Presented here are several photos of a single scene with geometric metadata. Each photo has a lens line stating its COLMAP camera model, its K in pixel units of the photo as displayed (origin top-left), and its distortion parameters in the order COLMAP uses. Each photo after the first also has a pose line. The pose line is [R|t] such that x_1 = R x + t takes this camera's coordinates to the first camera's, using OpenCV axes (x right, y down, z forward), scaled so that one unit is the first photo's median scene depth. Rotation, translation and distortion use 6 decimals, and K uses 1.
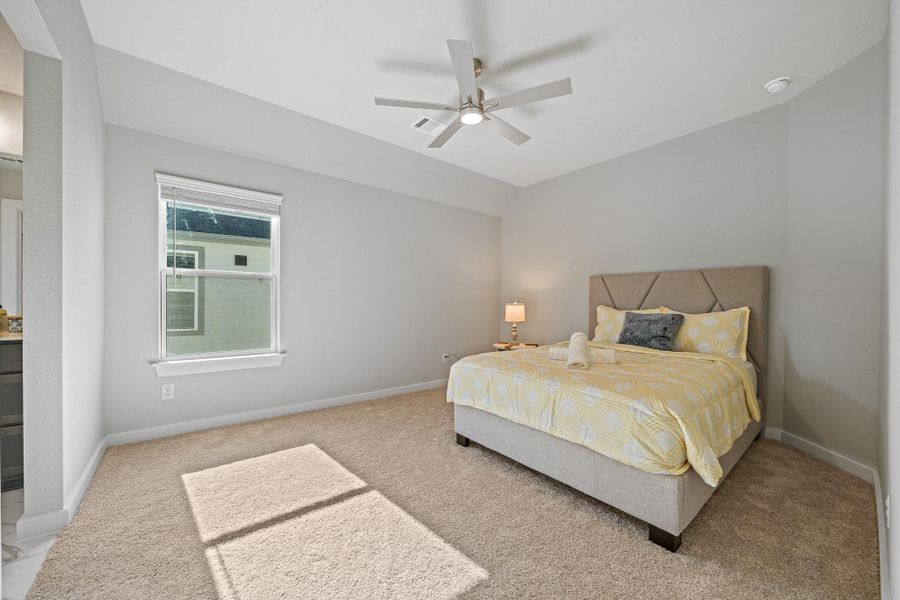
lens RADIAL K [[340.4, 0, 454.1], [0, 340.4, 303.1], [0, 0, 1]] dist [-0.000419, -0.000082]
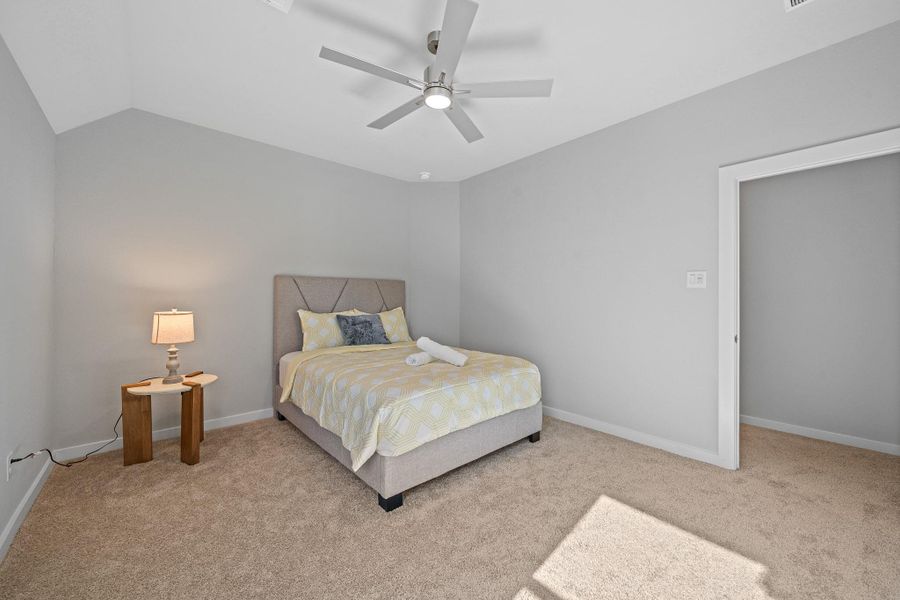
lens RADIAL K [[340.4, 0, 453.5], [0, 340.4, 296.6], [0, 0, 1]] dist [-0.000419, -0.000082]
pose [[-0.042864, -0.002799, 0.999077, -0.528938], [0.002537, 0.999993, 0.002910, -0.031247], [-0.999078, 0.002659, -0.042857, 0.667384]]
